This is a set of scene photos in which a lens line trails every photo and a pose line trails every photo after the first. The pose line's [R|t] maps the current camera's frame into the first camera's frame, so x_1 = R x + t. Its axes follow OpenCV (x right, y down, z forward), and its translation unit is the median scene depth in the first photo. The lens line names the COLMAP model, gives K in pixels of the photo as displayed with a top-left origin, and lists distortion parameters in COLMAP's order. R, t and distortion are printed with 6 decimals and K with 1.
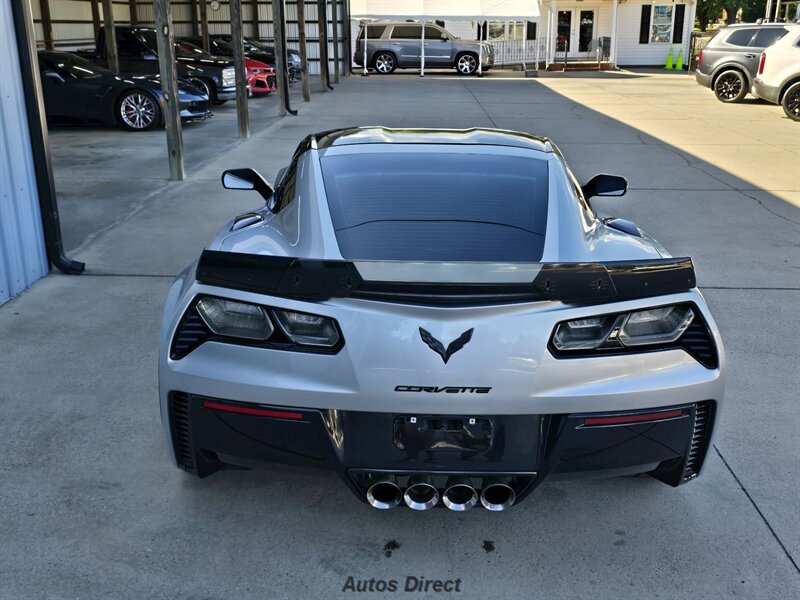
lens RADIAL K [[546.0, 0, 405.7], [0, 546.0, 305.9], [0, 0, 1]] dist [0.061365, -0.067822]
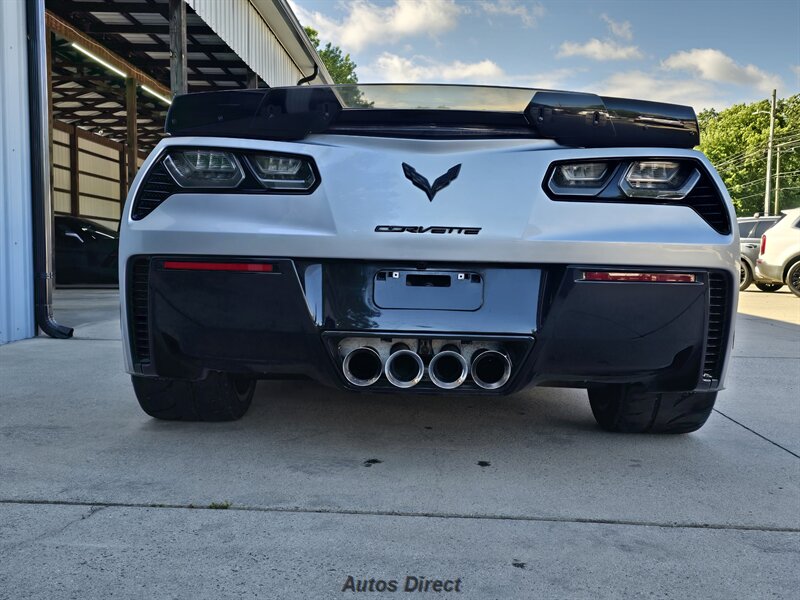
lens RADIAL K [[567.2, 0, 409.1], [0, 567.2, 299.5], [0, 0, 1]] dist [0.065371, -0.077718]
pose [[0.999947, 0.010250, -0.000281, 0.037590], [-0.010156, 0.986246, -0.164973, 0.413235], [-0.001414, 0.164967, 0.986298, 0.087761]]
